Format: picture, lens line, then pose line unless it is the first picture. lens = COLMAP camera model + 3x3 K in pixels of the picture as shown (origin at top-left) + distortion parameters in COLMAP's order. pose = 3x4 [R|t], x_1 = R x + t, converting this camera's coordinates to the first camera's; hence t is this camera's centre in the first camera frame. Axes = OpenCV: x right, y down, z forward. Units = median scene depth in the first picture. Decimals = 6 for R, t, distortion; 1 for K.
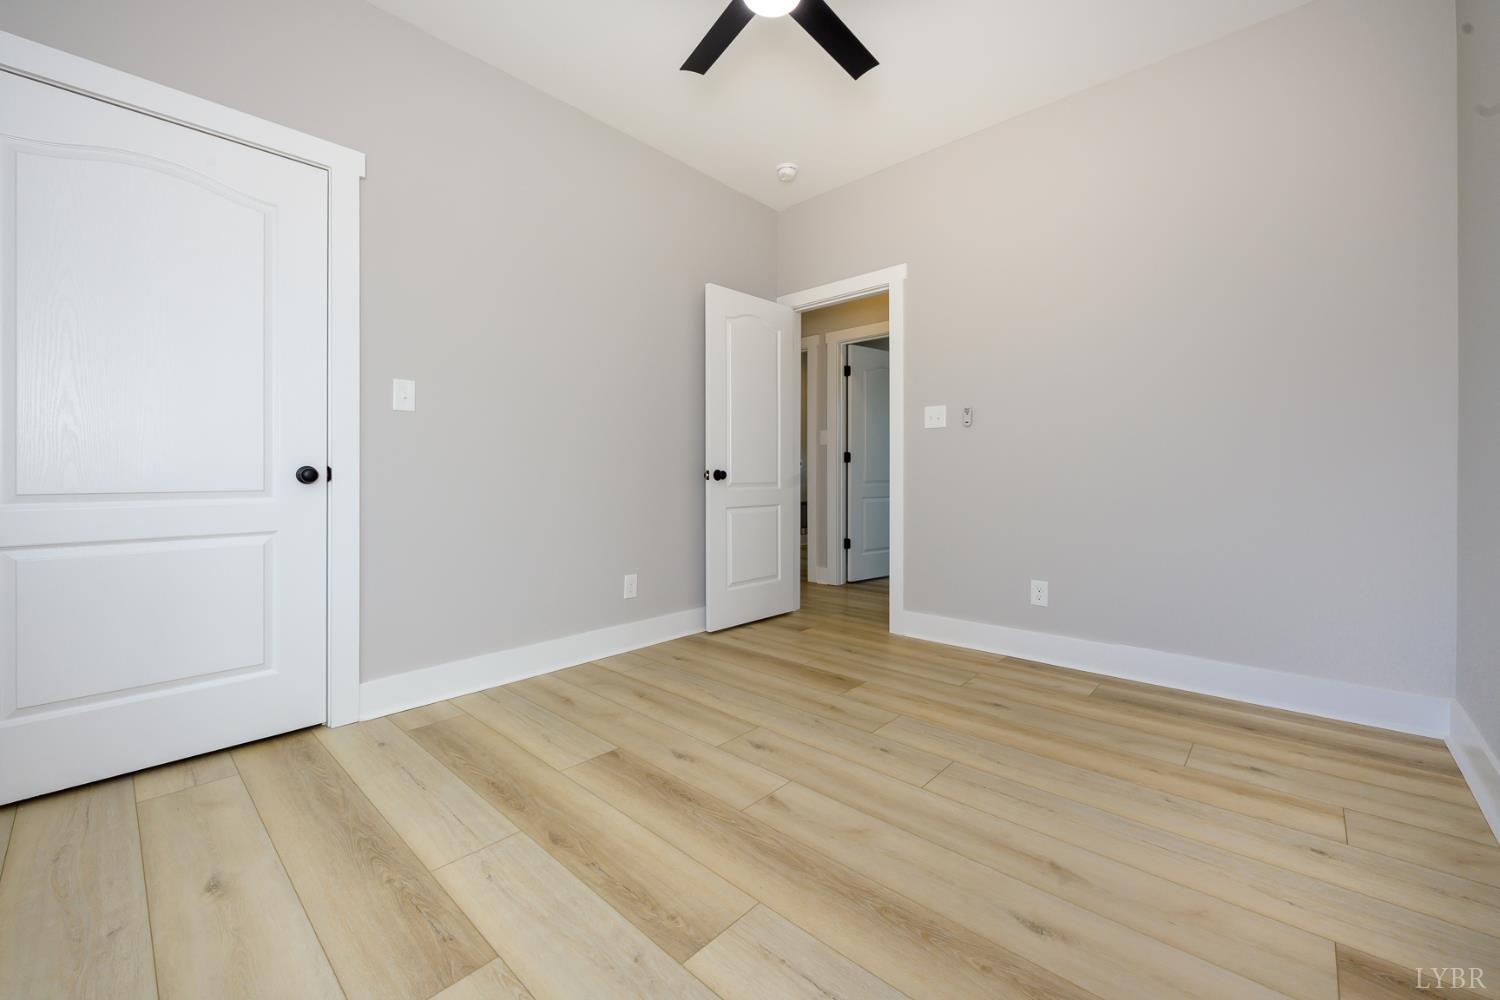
lens RADIAL K [[598.2, 0, 761.1], [0, 598.2, 498.0], [0, 0, 1]] dist [-0.001665, -0.000208]
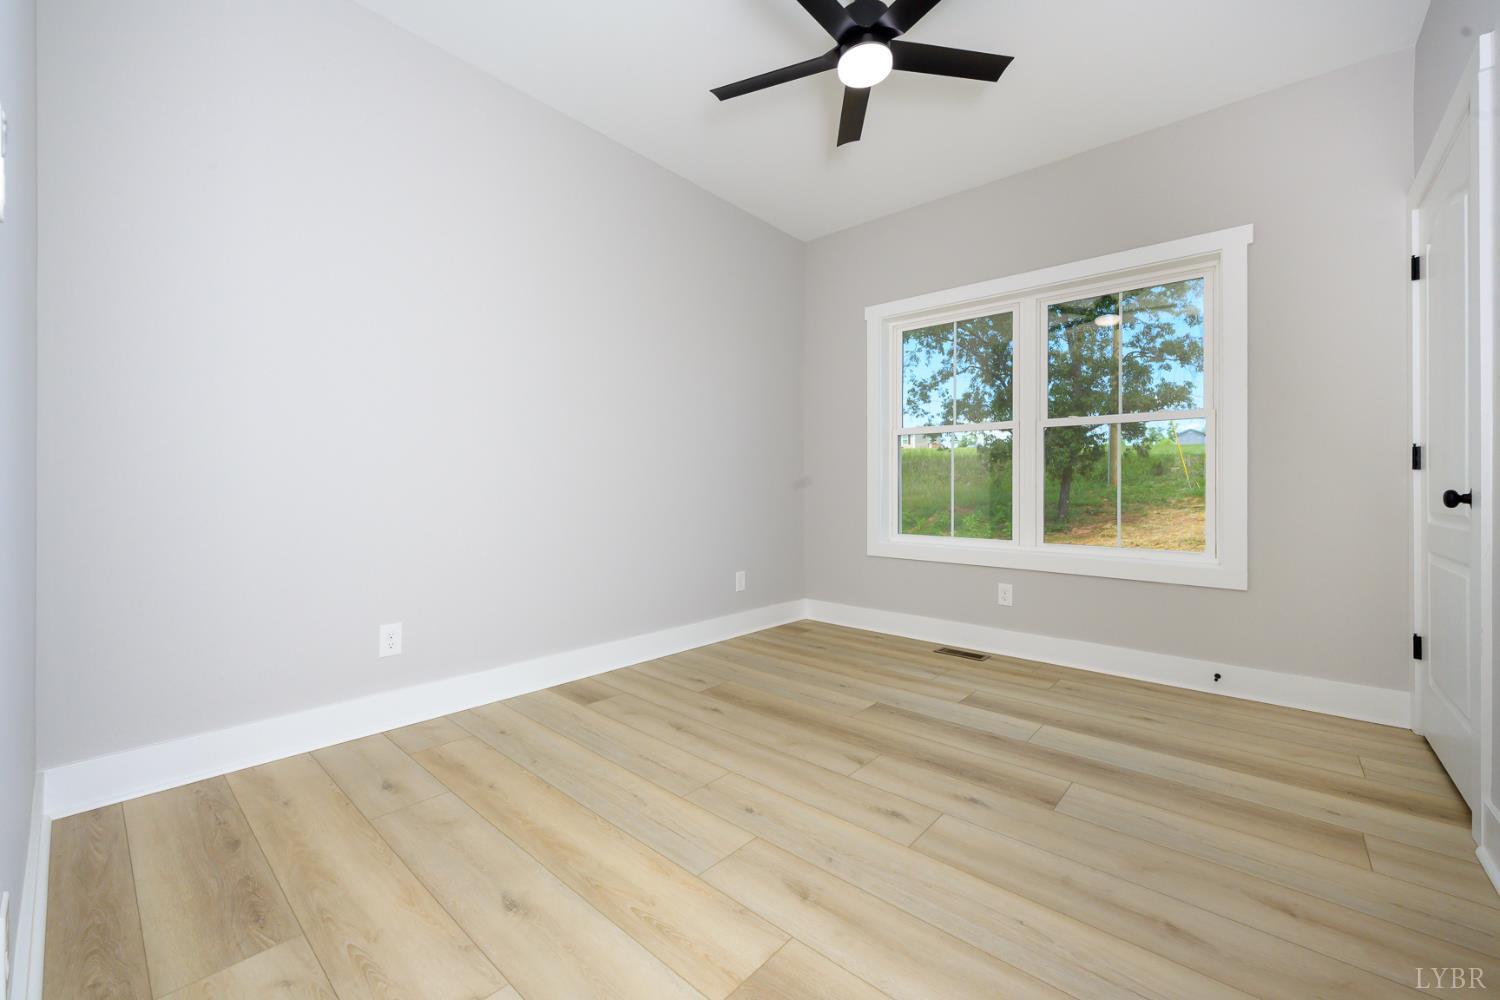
lens RADIAL K [[598.2, 0, 752.1], [0, 598.2, 487.8], [0, 0, 1]] dist [-0.001665, -0.000208]
pose [[-0.999972, -0.006056, -0.004458, 0.237521], [-0.006228, 0.999196, 0.039615, -0.096713], [0.004215, 0.039642, -0.999205, 2.106803]]
